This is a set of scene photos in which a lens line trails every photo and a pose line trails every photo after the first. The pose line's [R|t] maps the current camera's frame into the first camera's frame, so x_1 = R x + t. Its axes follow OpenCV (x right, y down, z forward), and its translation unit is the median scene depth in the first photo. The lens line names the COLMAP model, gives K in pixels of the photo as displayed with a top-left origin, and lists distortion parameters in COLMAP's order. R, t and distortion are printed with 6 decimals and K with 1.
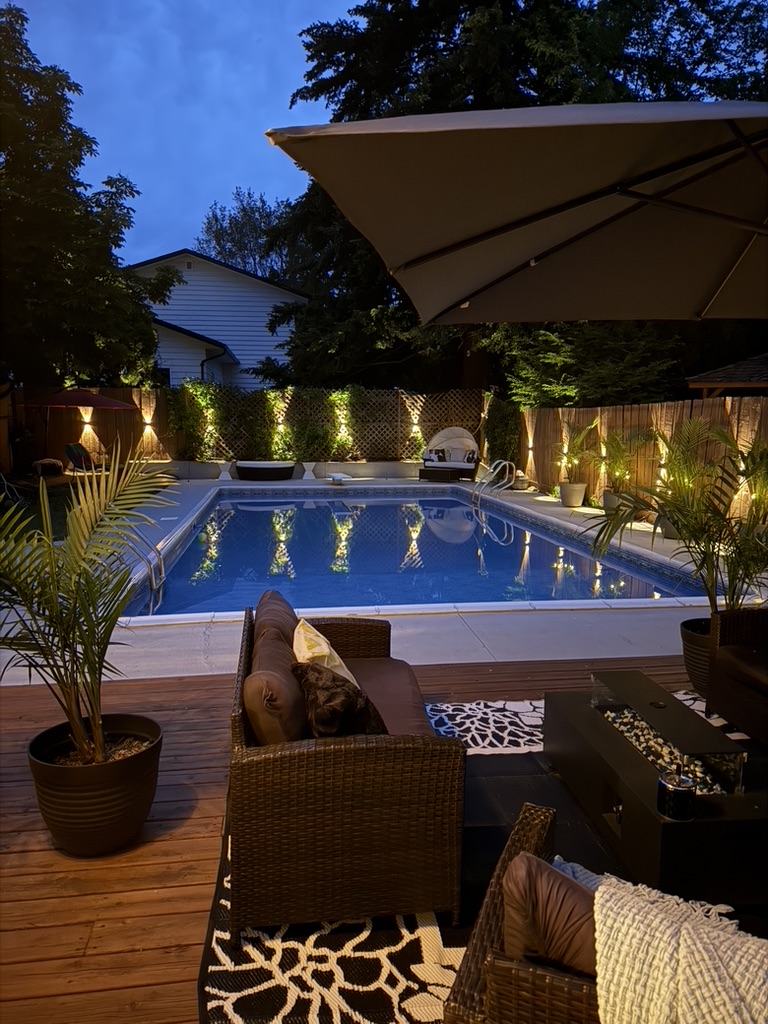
lens RADIAL K [[710.1, 0, 364.5], [0, 710.1, 508.7], [0, 0, 1]] dist [0.064549, -0.057855]
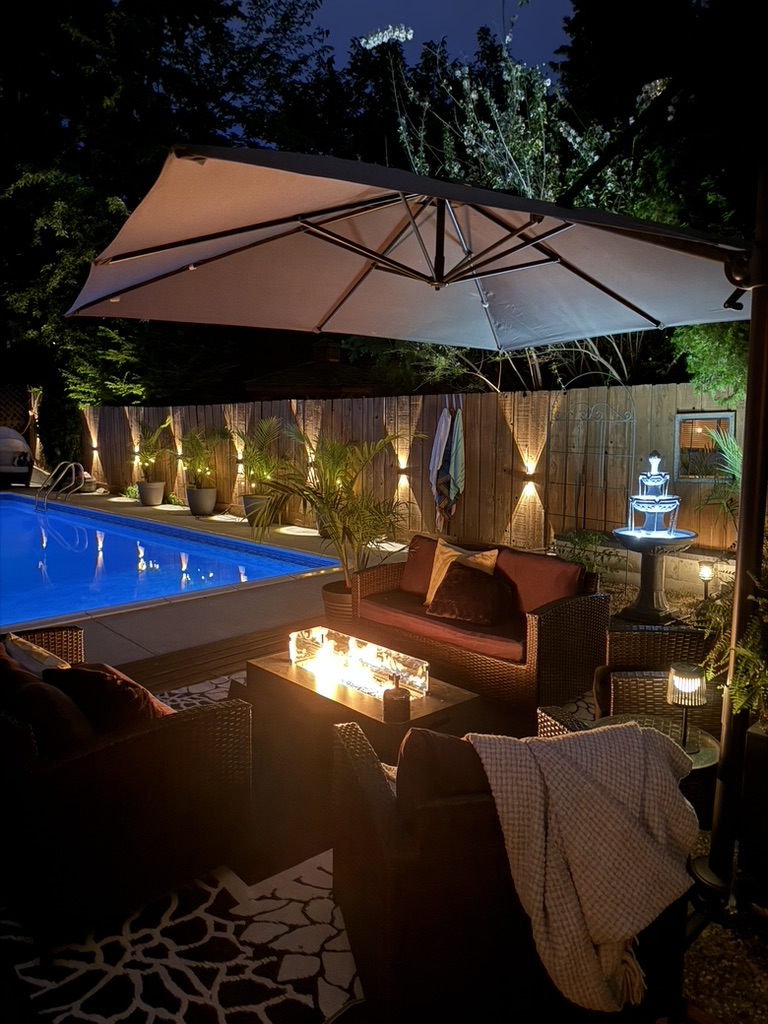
lens RADIAL K [[756.4, 0, 330.2], [0, 756.4, 503.6], [0, 0, 1]] dist [0.068212, -0.047131]
pose [[0.821869, -0.059909, 0.566517, -0.108166], [0.069208, 0.997589, 0.005093, 0.006405], [-0.565457, 0.035022, 0.824034, -0.015889]]
